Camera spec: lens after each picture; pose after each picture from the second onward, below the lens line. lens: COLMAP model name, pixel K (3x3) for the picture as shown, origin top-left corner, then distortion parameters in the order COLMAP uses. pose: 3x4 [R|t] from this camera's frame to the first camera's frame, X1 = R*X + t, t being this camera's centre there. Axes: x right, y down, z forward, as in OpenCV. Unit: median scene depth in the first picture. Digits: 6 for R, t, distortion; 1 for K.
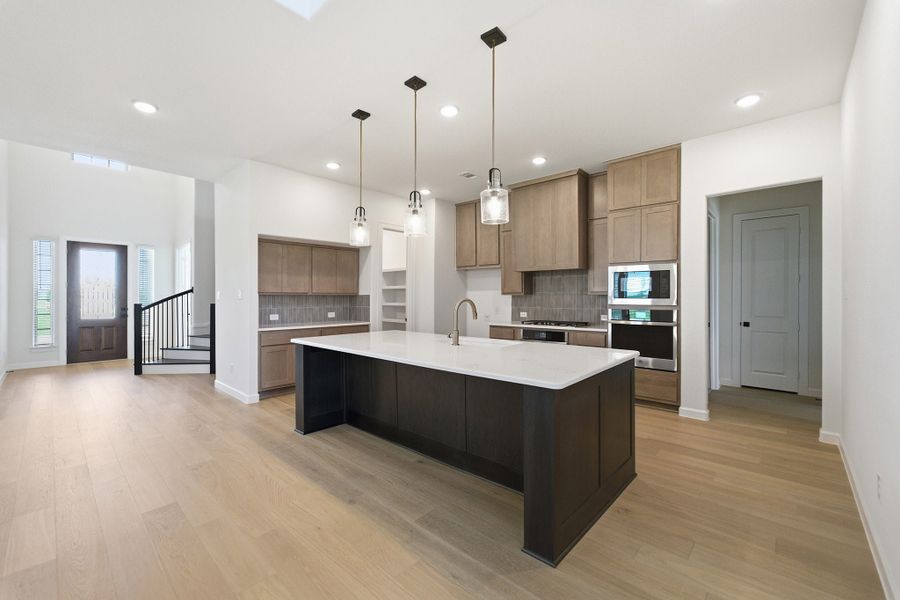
lens RADIAL K [[377.1, 0, 452.7], [0, 377.1, 296.3], [0, 0, 1]] dist [-0.015696, 0.007216]
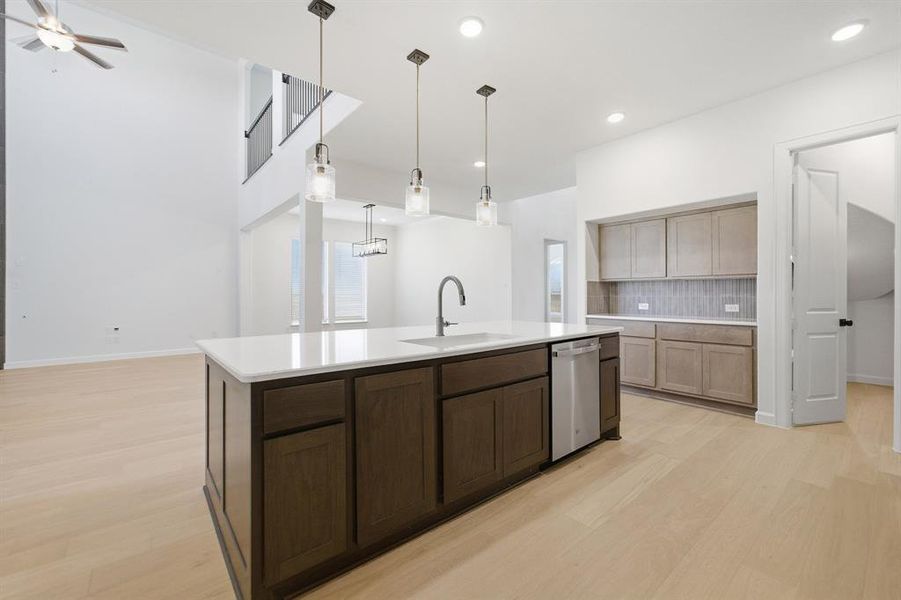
lens RADIAL K [[377.5, 0, 460.6], [0, 377.5, 296.3], [0, 0, 1]] dist [-0.015696, 0.007216]
pose [[-0.113140, 0.006293, -0.993559, 0.445206], [0.004750, 0.999972, 0.005793, 0.024354], [0.993568, -0.004064, -0.113167, 0.657445]]
